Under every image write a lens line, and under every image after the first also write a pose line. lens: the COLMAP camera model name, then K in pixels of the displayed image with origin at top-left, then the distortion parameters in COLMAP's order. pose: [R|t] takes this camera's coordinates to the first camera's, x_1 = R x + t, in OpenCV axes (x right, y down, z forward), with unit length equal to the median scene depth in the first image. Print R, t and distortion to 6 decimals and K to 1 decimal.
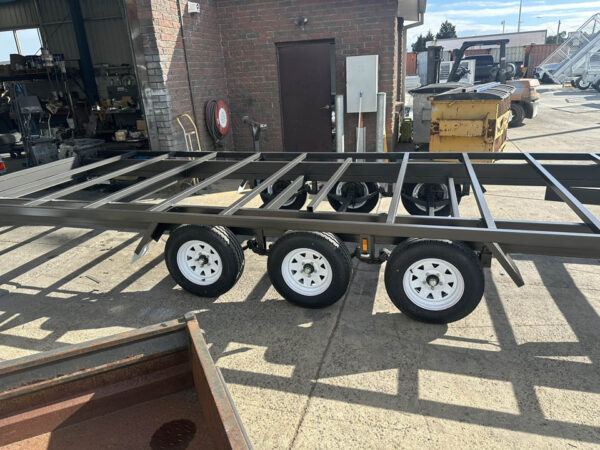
lens RADIAL K [[423.7, 0, 300.0], [0, 423.7, 225.0], [0, 0, 1]] dist [0.005962, -0.000416]
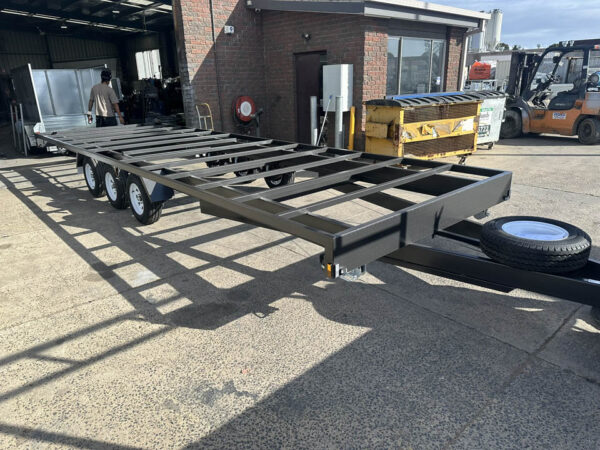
lens RADIAL K [[420.0, 0, 301.3], [0, 420.0, 227.2], [0, 0, 1]] dist [0.075188, -0.097945]
pose [[0.846352, 0.202376, -0.492678, 0.797040], [-0.198502, 0.978212, 0.060819, 0.003989], [0.494252, 0.046323, 0.868084, -0.093494]]
